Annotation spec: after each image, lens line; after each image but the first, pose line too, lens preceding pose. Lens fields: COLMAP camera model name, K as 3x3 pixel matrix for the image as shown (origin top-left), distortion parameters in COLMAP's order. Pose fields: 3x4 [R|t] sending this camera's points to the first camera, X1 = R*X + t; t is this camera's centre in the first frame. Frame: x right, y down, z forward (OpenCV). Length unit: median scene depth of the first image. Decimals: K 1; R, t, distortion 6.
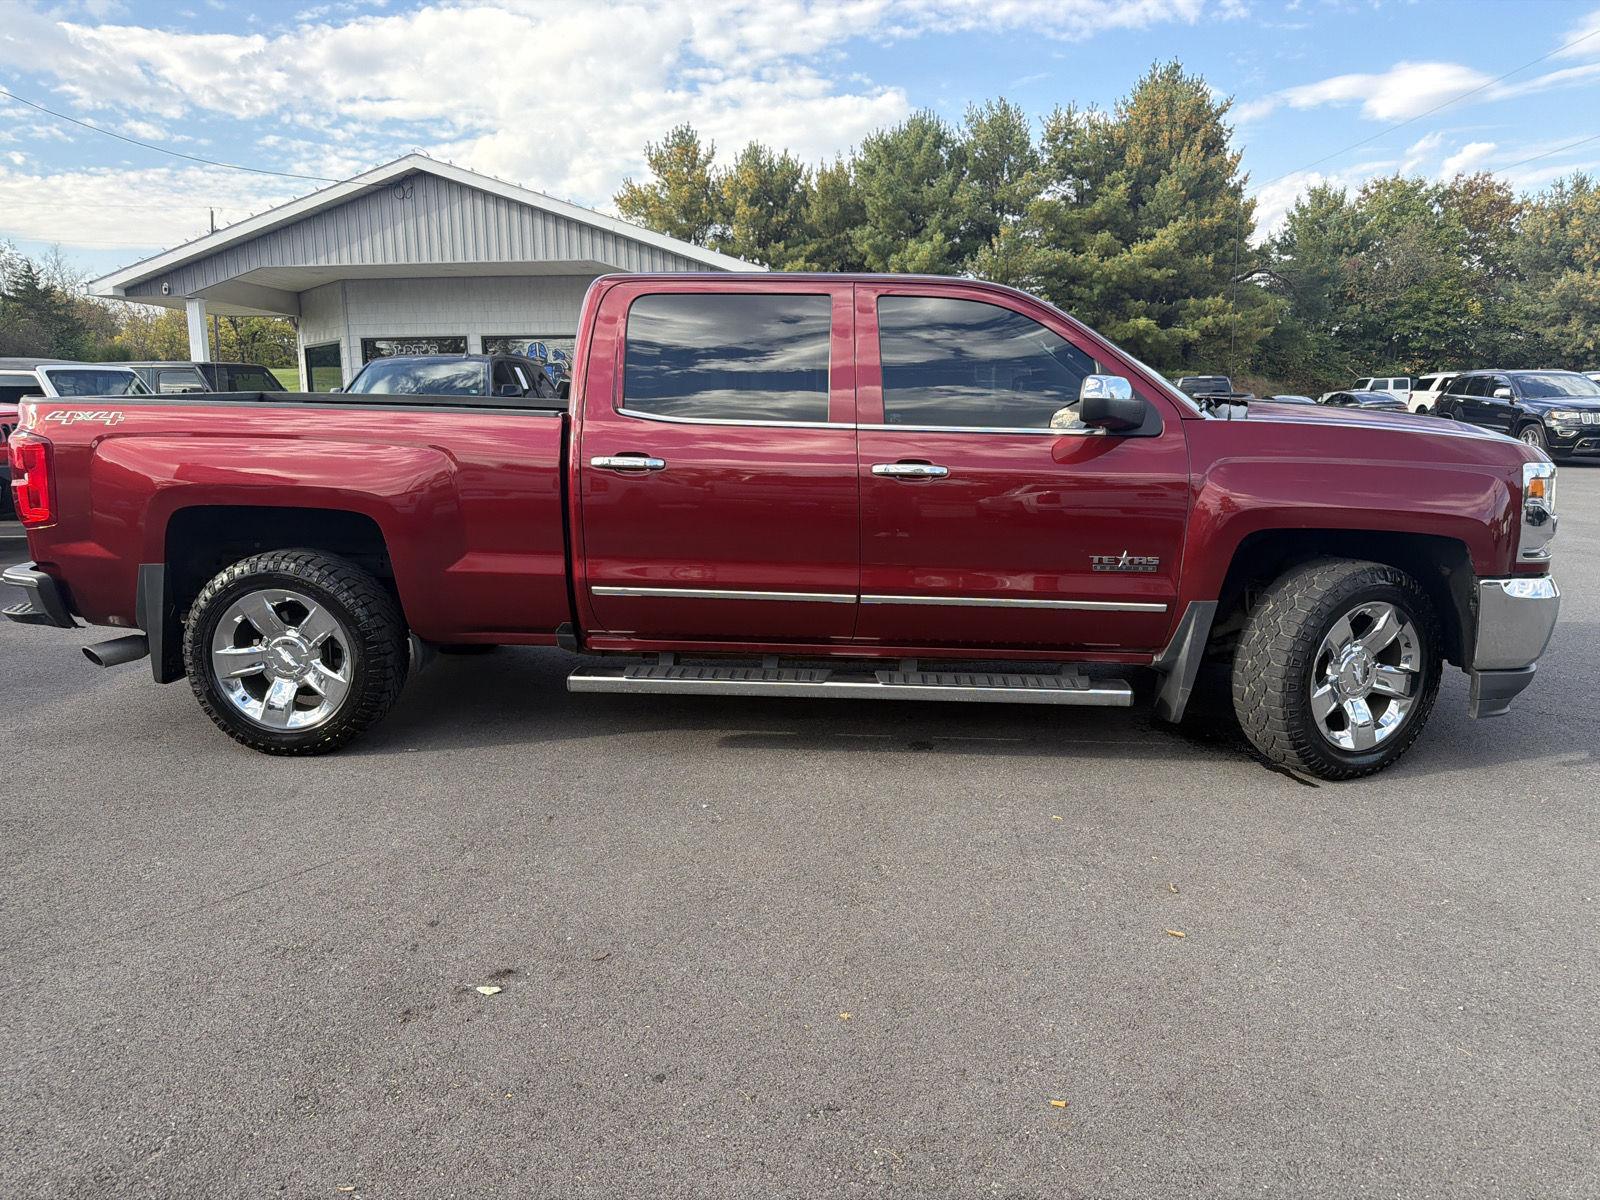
lens RADIAL K [[1219.3, 0, 807.0], [0, 1219.3, 605.2], [0, 0, 1]] dist [0.028066, -0.043117]
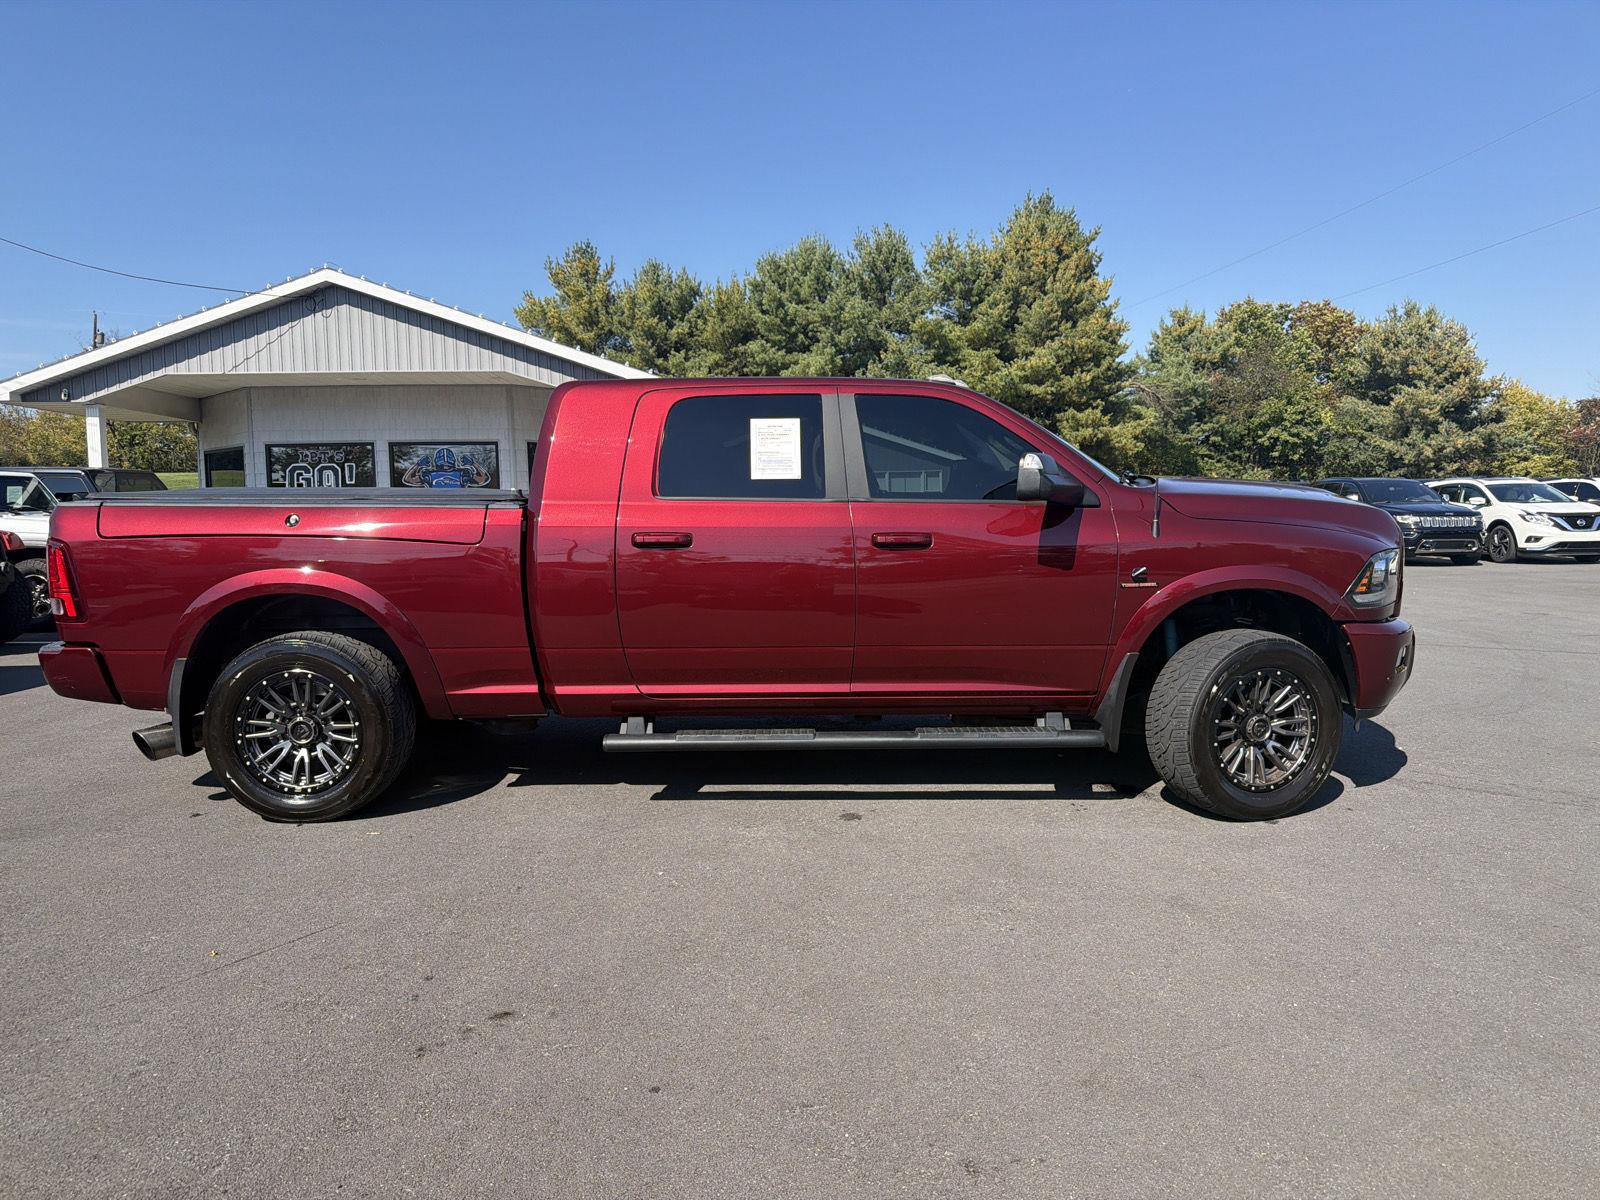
lens RADIAL K [[1219.3, 0, 814.6], [0, 1219.3, 595.0], [0, 0, 1]] dist [0.028066, -0.043117]
pose [[0.995536, -0.007053, 0.094117, -0.049399], [0.015663, 0.995722, -0.091061, 0.017946], [-0.093072, 0.092129, 0.991388, -0.134349]]
